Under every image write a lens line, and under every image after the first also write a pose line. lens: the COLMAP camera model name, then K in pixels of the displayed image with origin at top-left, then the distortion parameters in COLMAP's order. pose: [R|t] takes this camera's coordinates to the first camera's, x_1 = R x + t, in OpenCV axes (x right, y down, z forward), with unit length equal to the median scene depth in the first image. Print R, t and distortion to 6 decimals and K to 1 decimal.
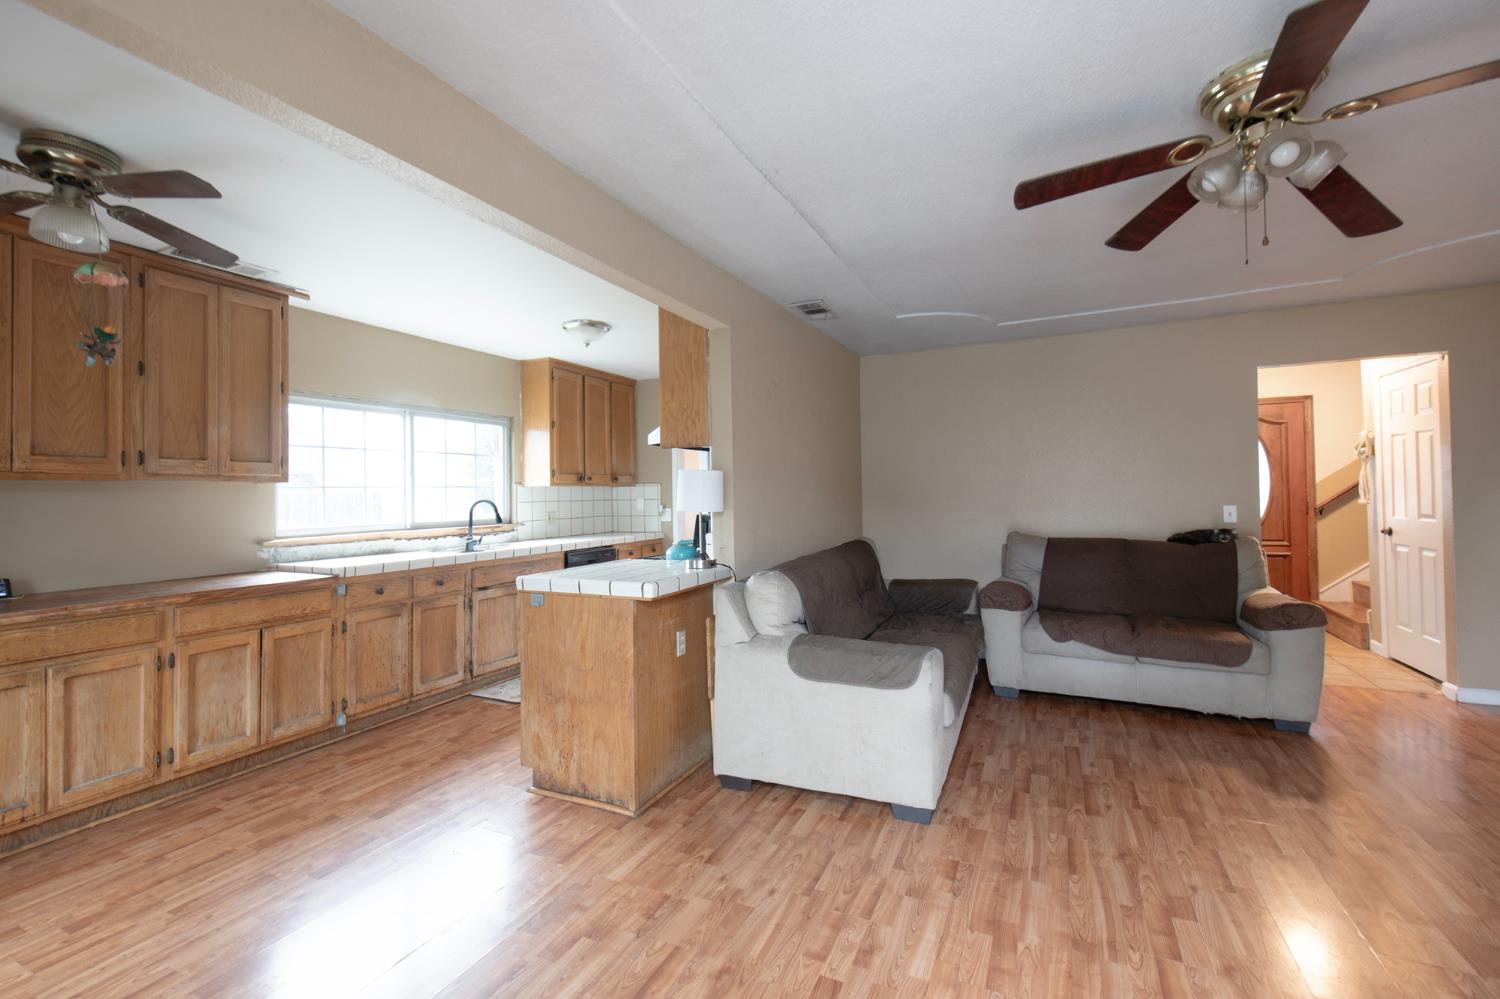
lens RADIAL K [[629.9, 0, 761.6], [0, 629.9, 491.4], [0, 0, 1]] dist [-0.003958, 0.001438]
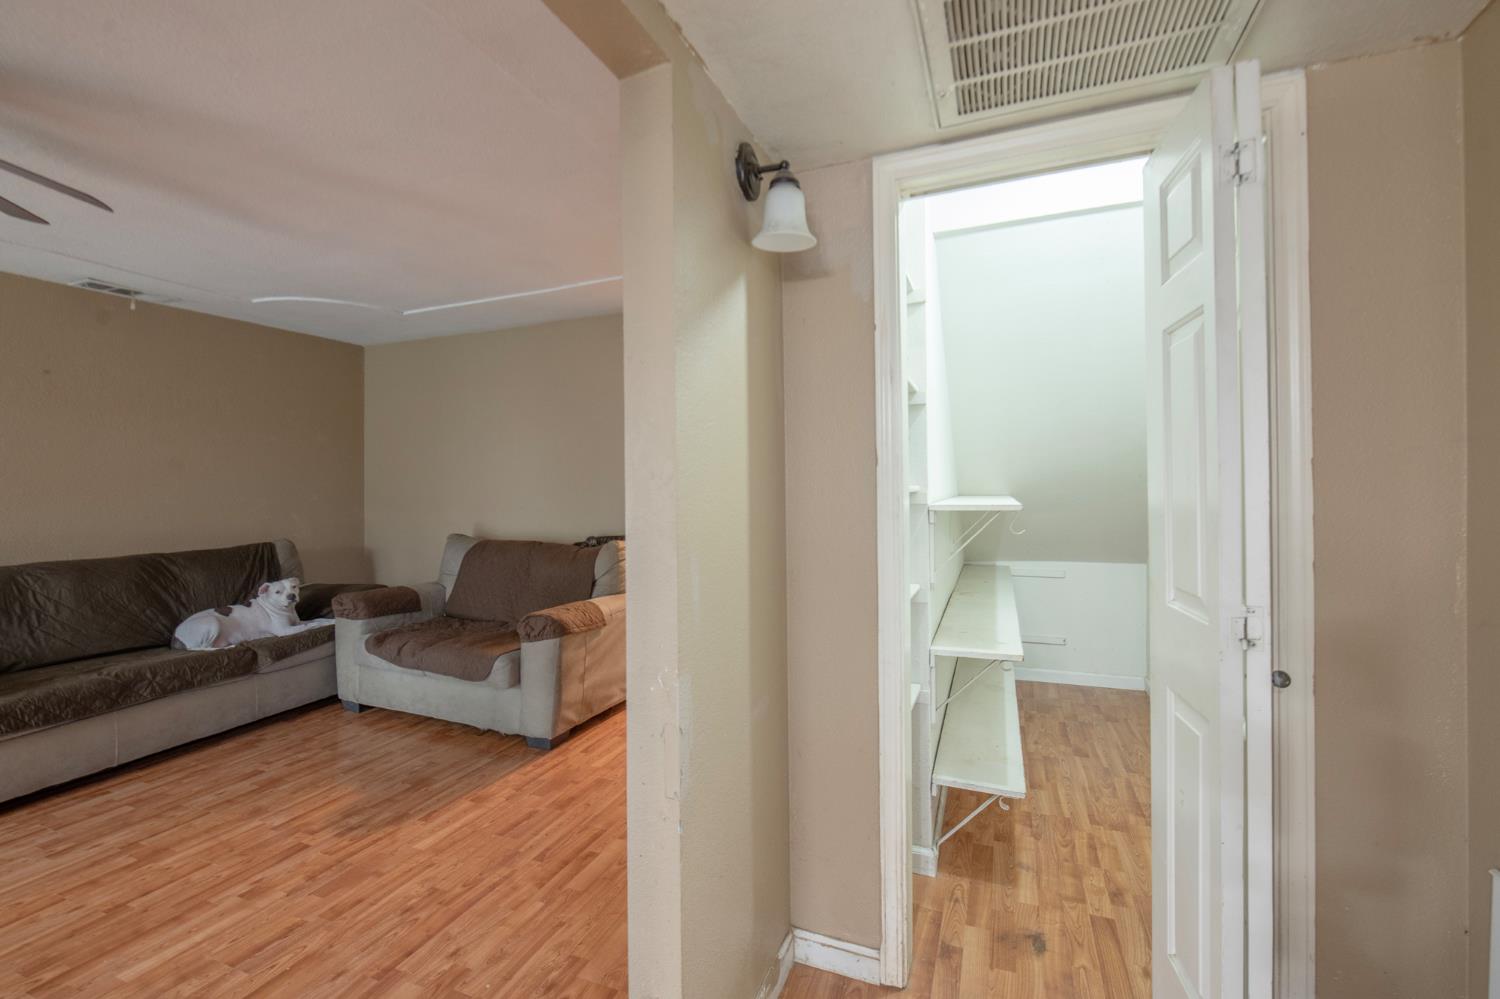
lens RADIAL K [[629.9, 0, 736.7], [0, 629.9, 490.3], [0, 0, 1]] dist [-0.003958, 0.001438]
pose [[0.997647, 0.009619, 0.067883, 1.171199], [-0.009874, 0.999945, 0.003427, -0.012983], [-0.067846, -0.004090, 0.997687, 0.042538]]
